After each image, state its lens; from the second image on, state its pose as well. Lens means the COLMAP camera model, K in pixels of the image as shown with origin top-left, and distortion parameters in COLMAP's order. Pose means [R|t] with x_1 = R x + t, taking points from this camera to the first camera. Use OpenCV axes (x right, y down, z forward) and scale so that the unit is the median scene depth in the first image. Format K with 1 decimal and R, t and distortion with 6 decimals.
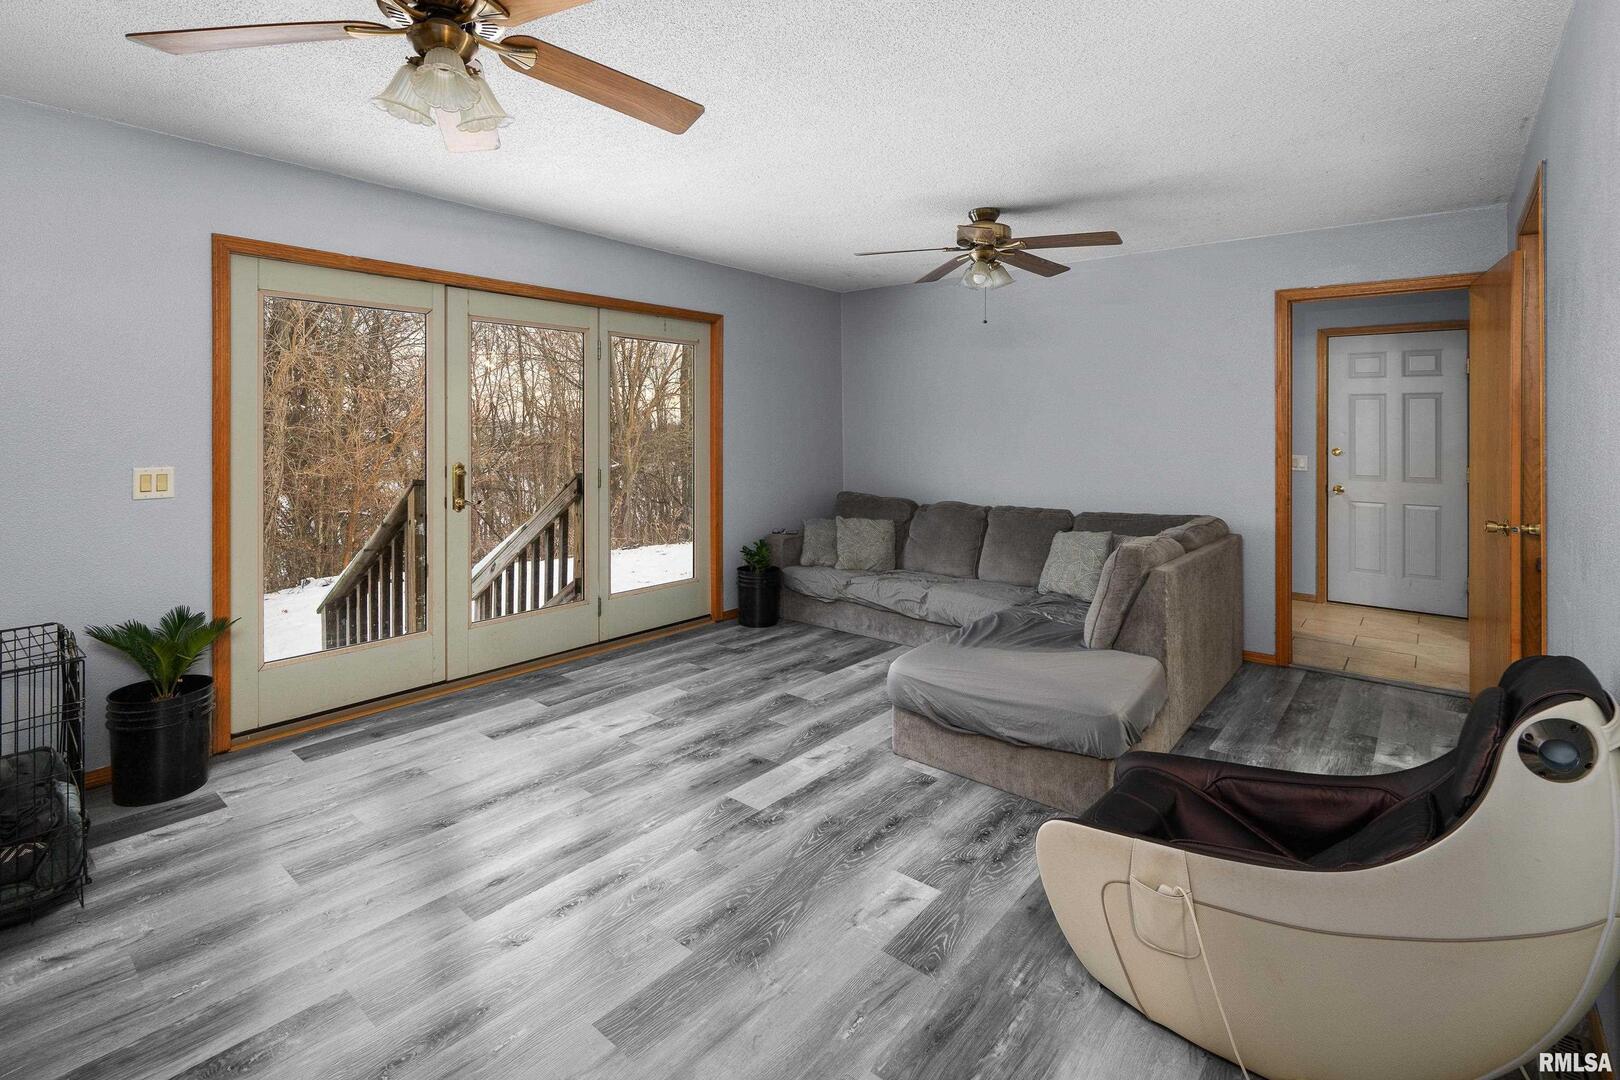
lens RADIAL K [[739.4, 0, 810.0], [0, 739.4, 540.0], [0, 0, 1]] dist [-0.014480, -0.000089]
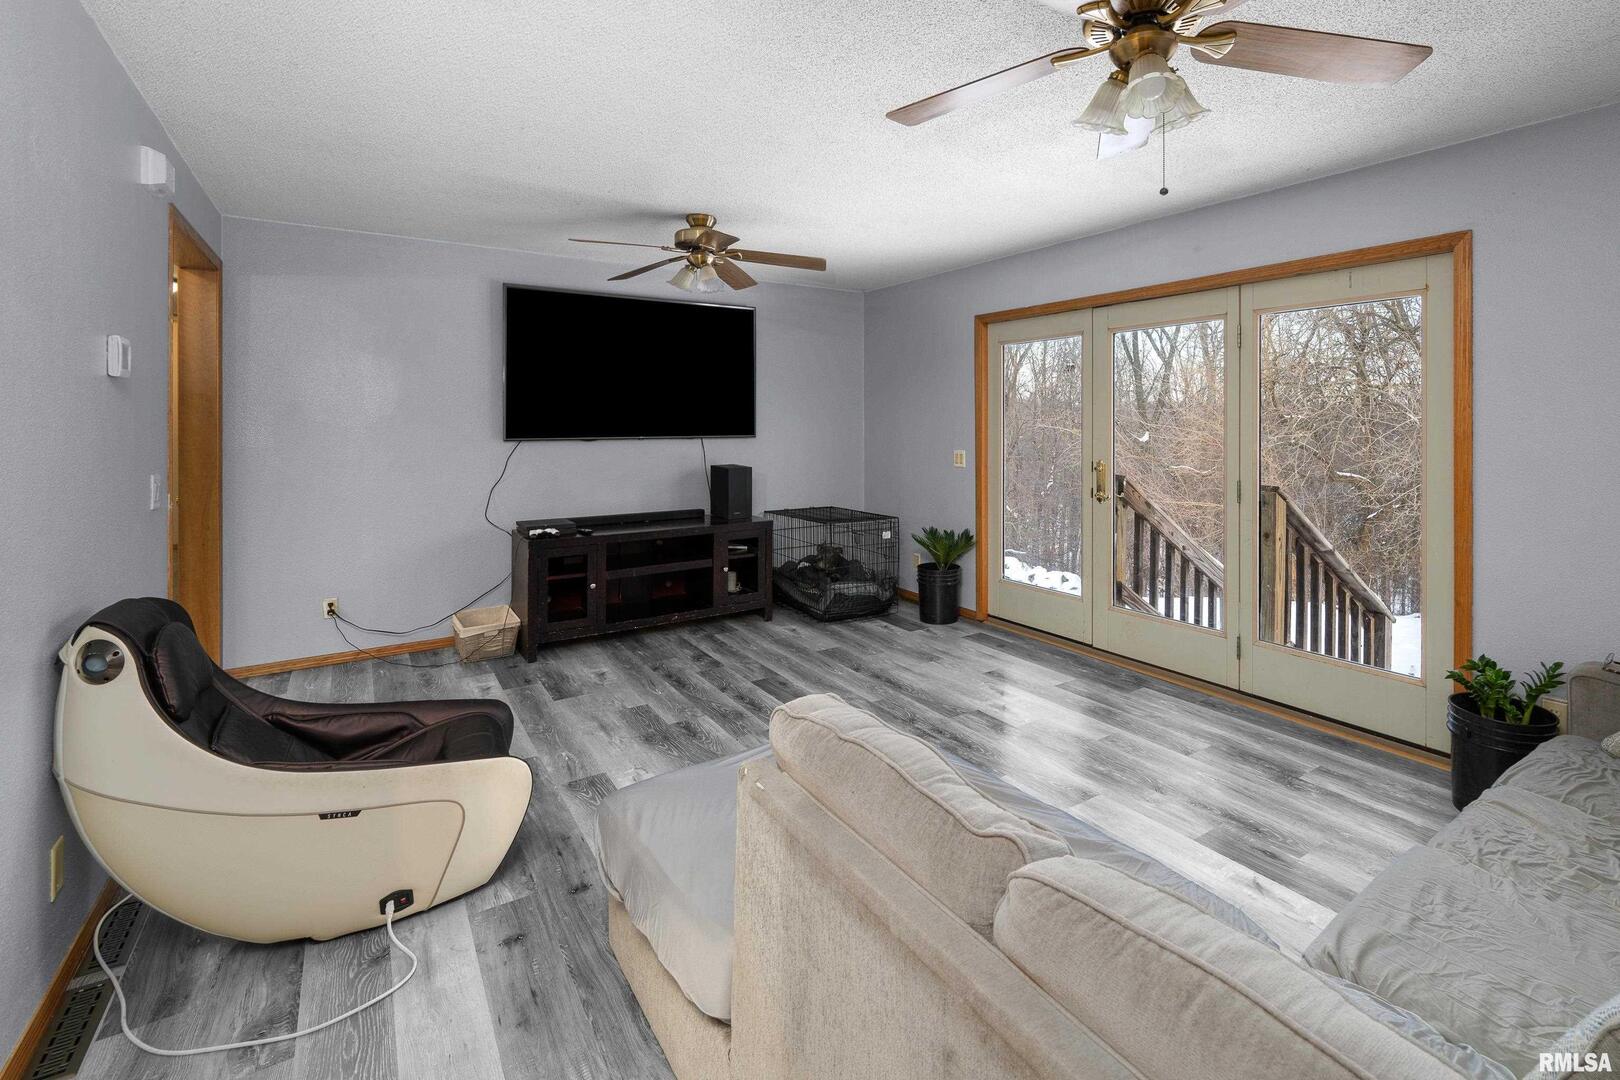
lens RADIAL K [[637.6, 0, 816.6], [0, 637.6, 530.1], [0, 0, 1]] dist [0.002247, 0.000136]
pose [[-0.247185, 0.156652, -0.956222, 0.743914], [-0.143406, 0.970063, 0.195990, -0.164391], [0.958298, 0.185574, -0.217320, 1.016141]]
